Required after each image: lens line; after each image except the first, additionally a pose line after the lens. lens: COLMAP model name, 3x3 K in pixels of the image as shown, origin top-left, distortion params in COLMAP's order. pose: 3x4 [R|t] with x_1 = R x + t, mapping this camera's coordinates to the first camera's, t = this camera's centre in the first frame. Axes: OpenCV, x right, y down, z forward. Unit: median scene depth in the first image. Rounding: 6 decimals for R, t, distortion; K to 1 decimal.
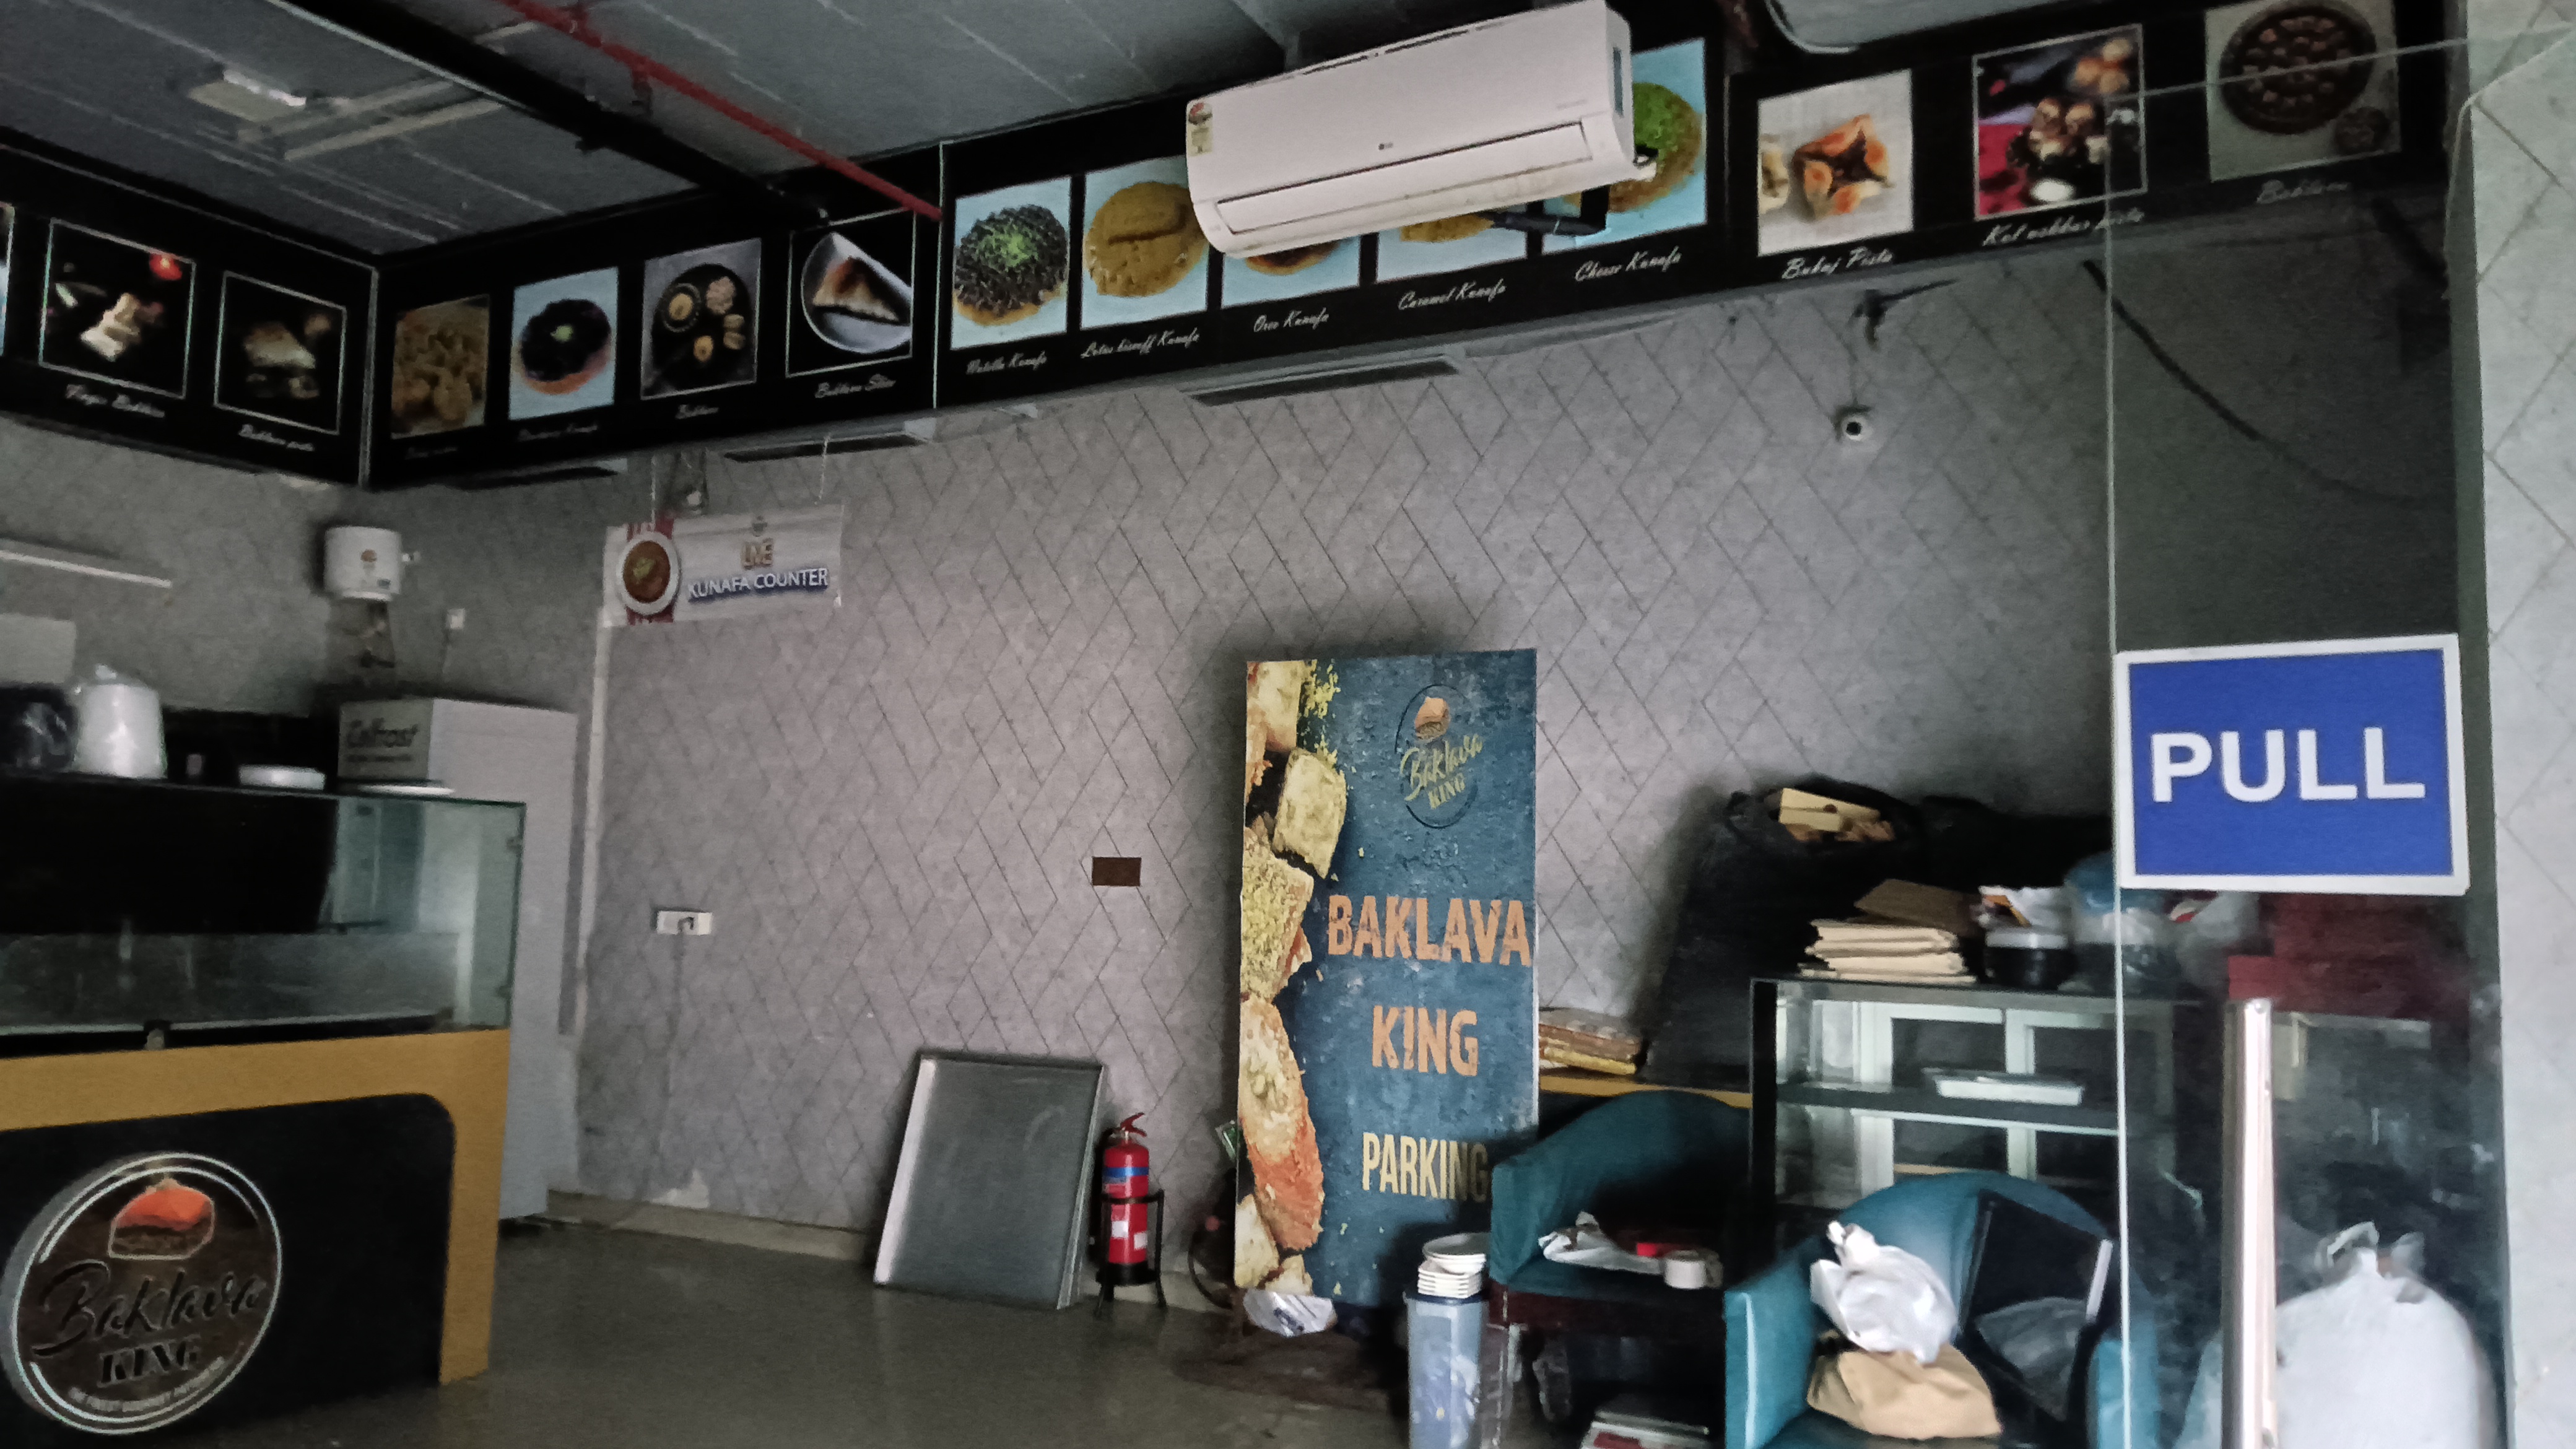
lens RADIAL K [[1860.0, 0, 1282.3], [0, 1860.0, 729.8], [0, 0, 1]] dist [0.053053, -0.079158]
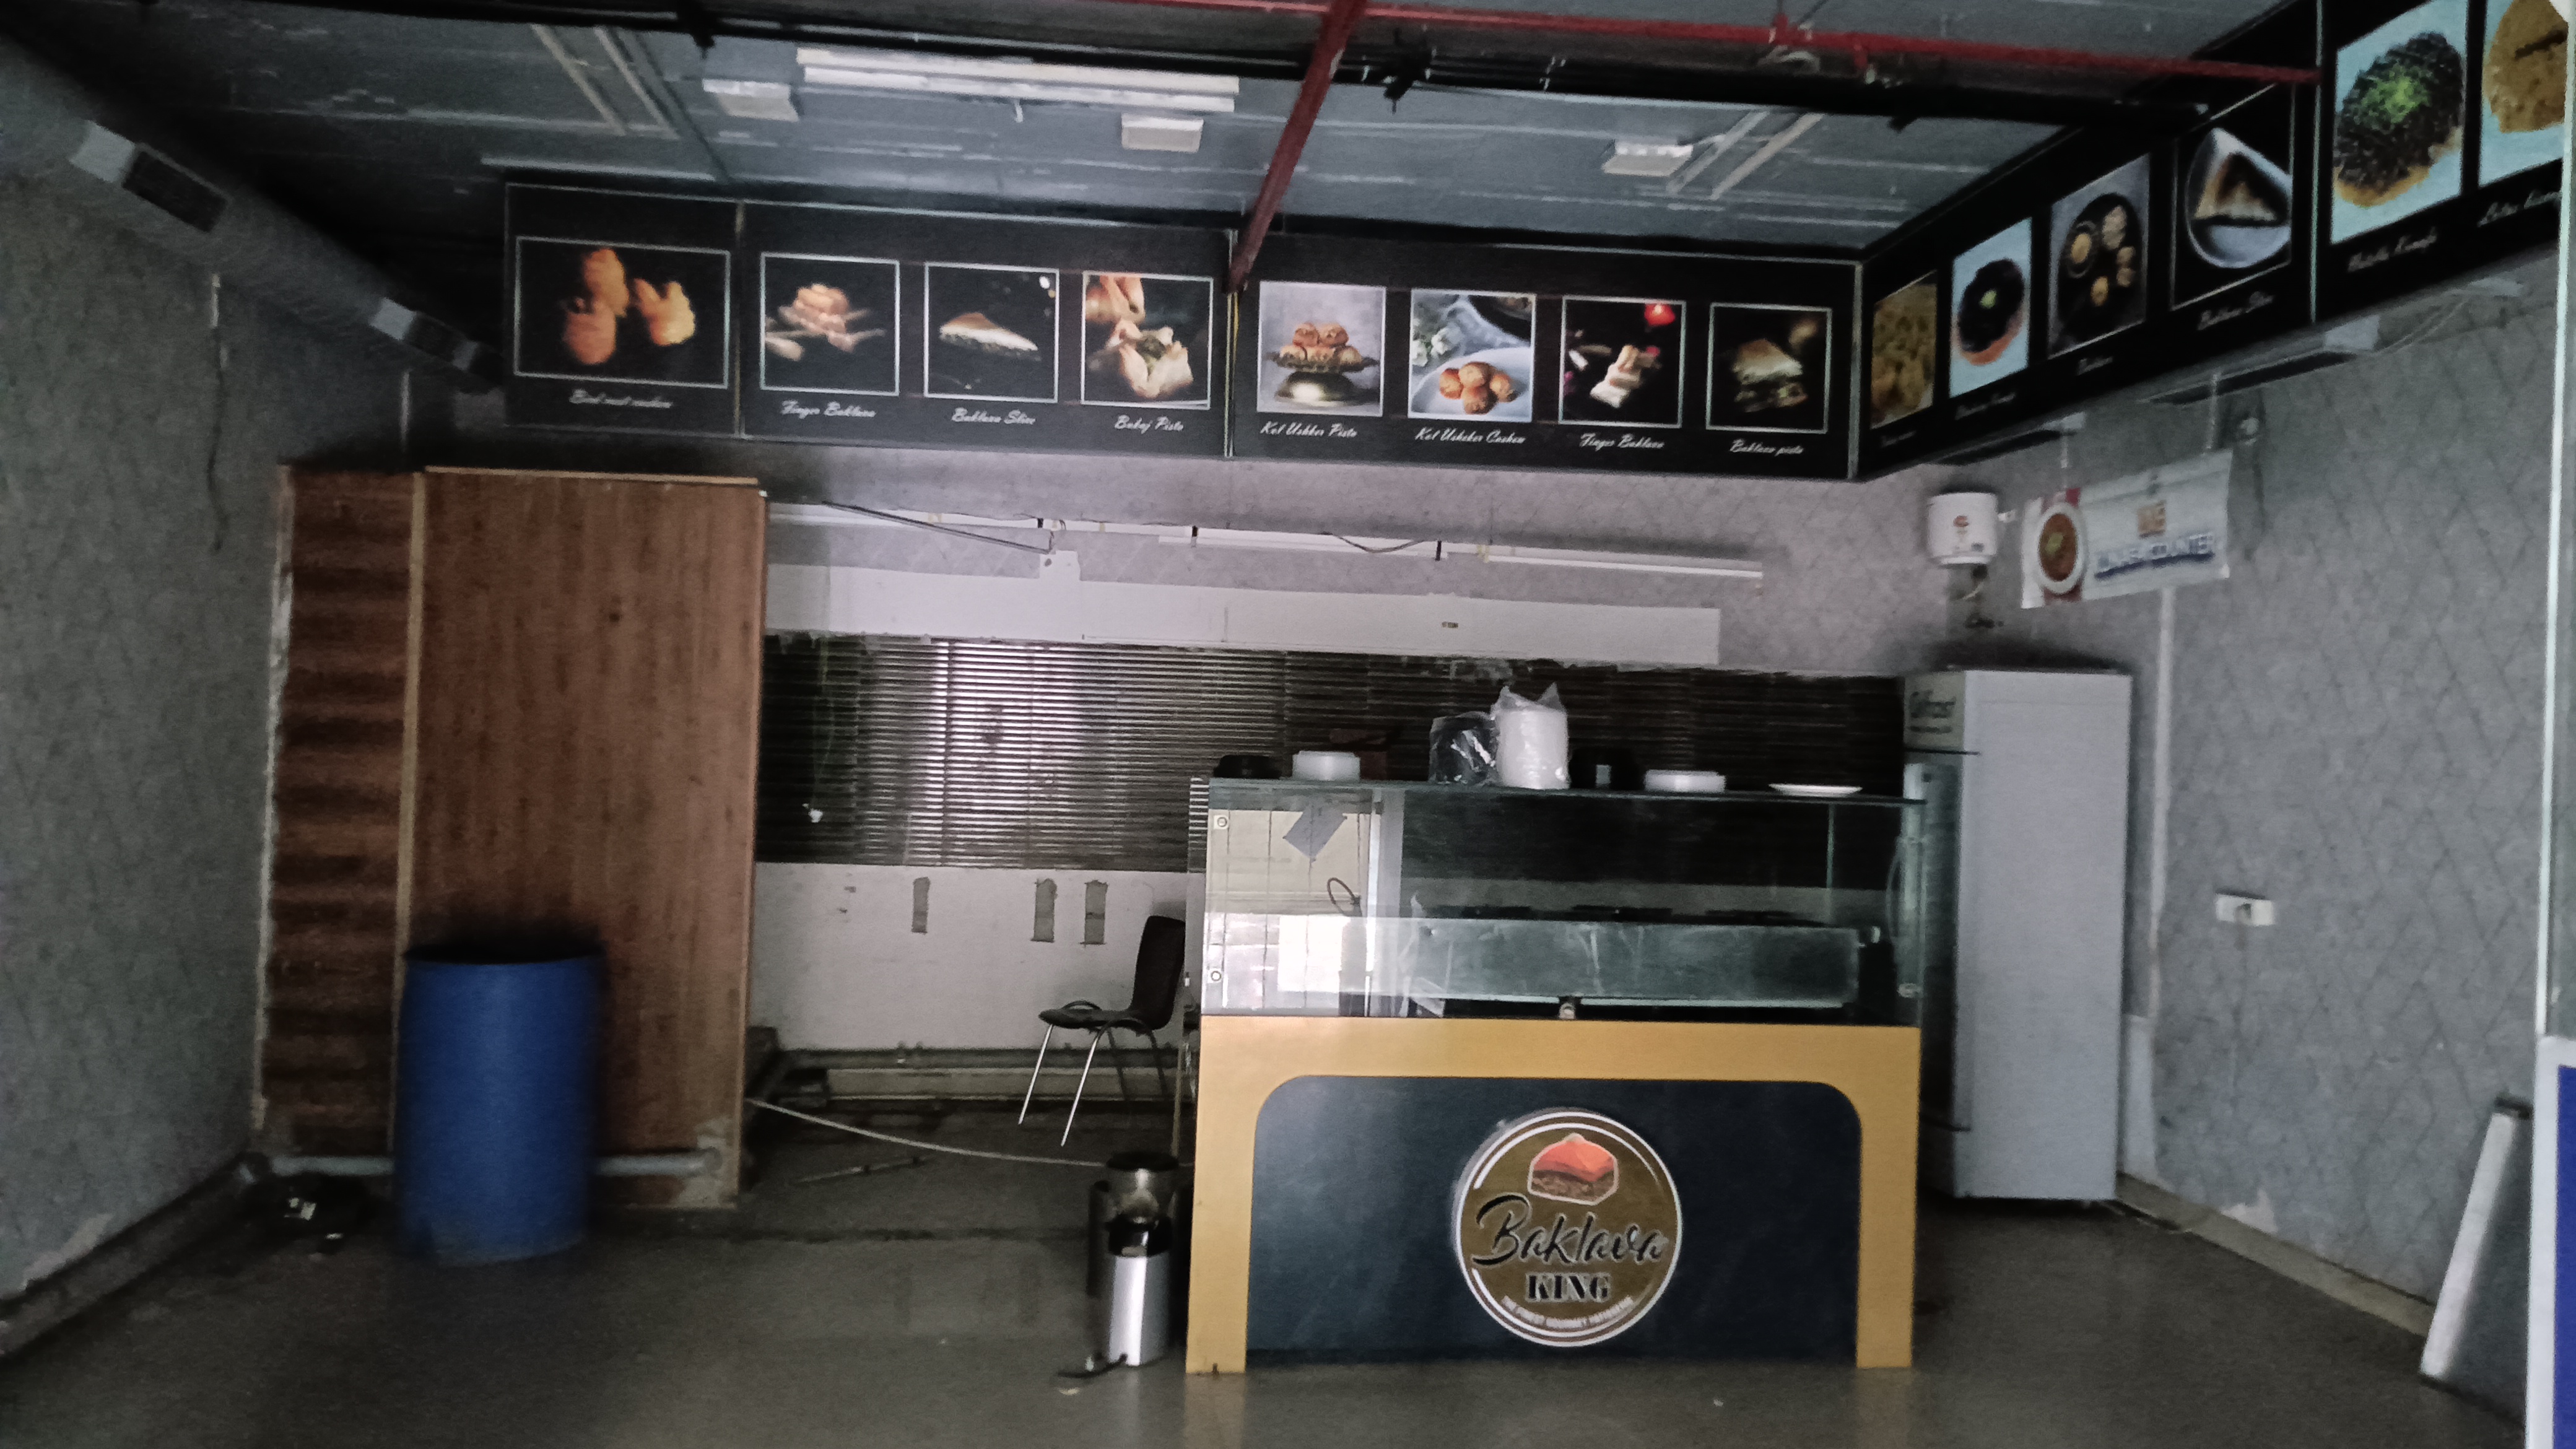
lens RADIAL K [[1860.0, 0, 1298.0], [0, 1860.0, 731.8], [0, 0, 1]] dist [0.053053, -0.079158]
pose [[0.580970, -0.005094, -0.813909, 0.193959], [0.051336, 0.998219, 0.030396, -0.041806], [0.812304, -0.059442, 0.580197, 0.161121]]
